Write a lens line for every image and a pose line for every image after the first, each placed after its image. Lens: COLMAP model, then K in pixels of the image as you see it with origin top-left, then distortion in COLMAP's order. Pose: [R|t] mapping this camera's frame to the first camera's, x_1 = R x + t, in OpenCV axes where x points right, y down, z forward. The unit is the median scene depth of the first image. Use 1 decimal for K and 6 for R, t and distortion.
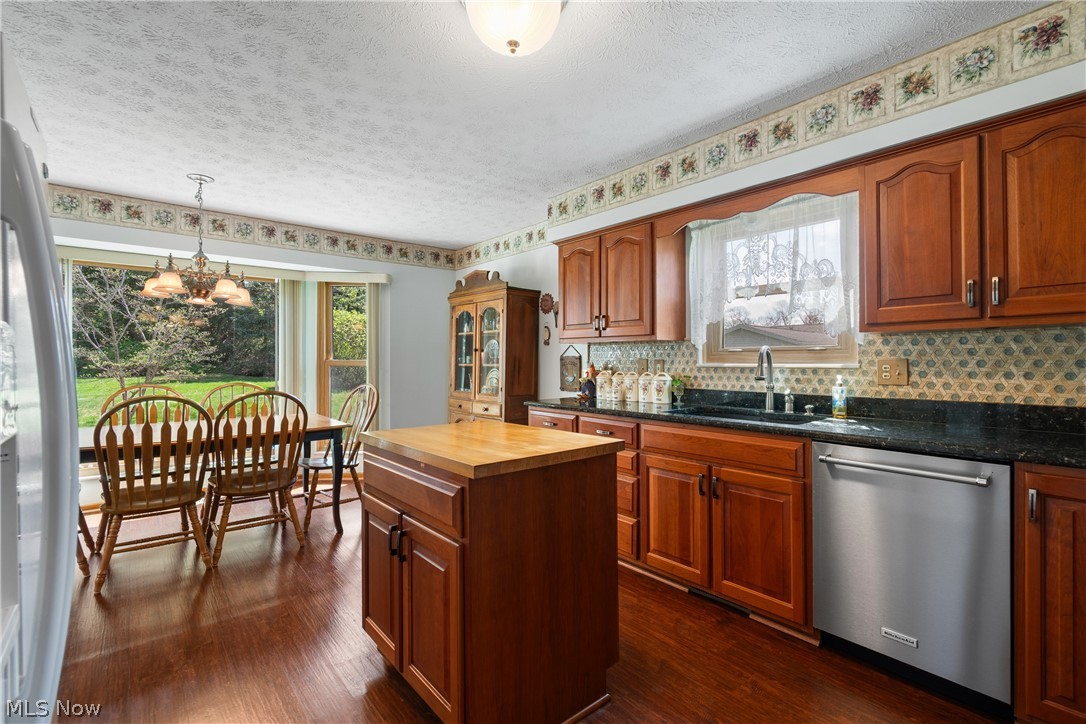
lens RADIAL K [[476.5, 0, 552.0], [0, 476.5, 360.0], [0, 0, 1]] dist [0.000181, -0.000113]
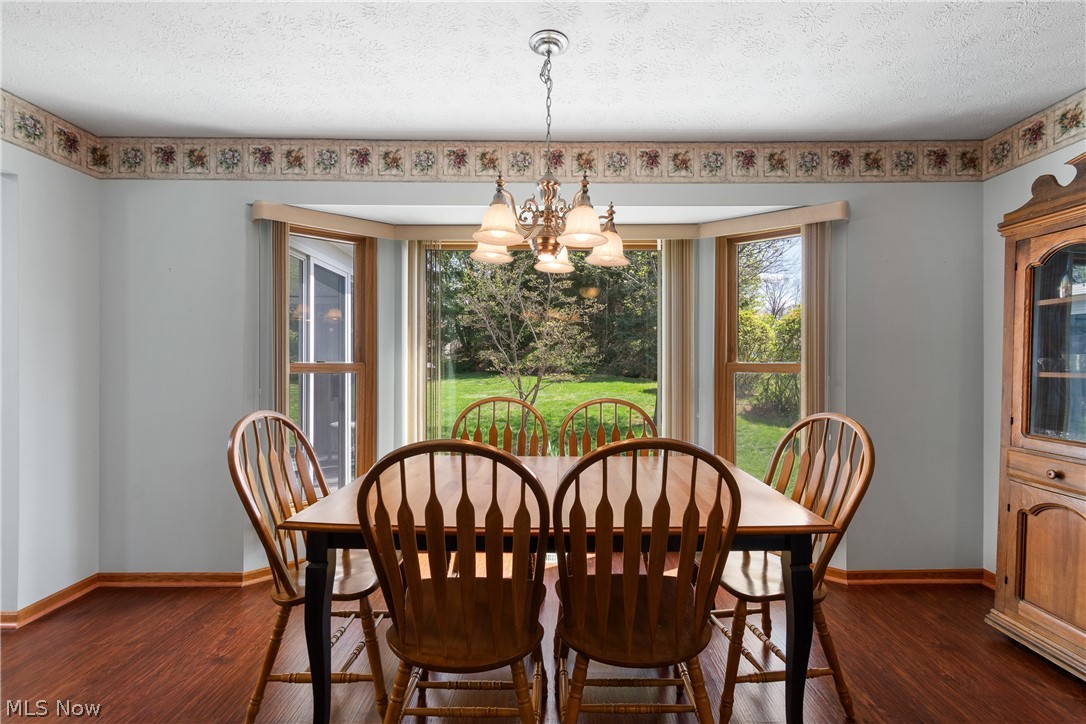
lens RADIAL K [[476.5, 0, 552.0], [0, 476.5, 360.0], [0, 0, 1]] dist [0.000181, -0.000113]
pose [[0.747698, -0.000555, -0.664039, -0.237652], [-0.002828, 0.999988, -0.004020, 0.000067], [0.664033, 0.004884, 0.747687, 0.385770]]
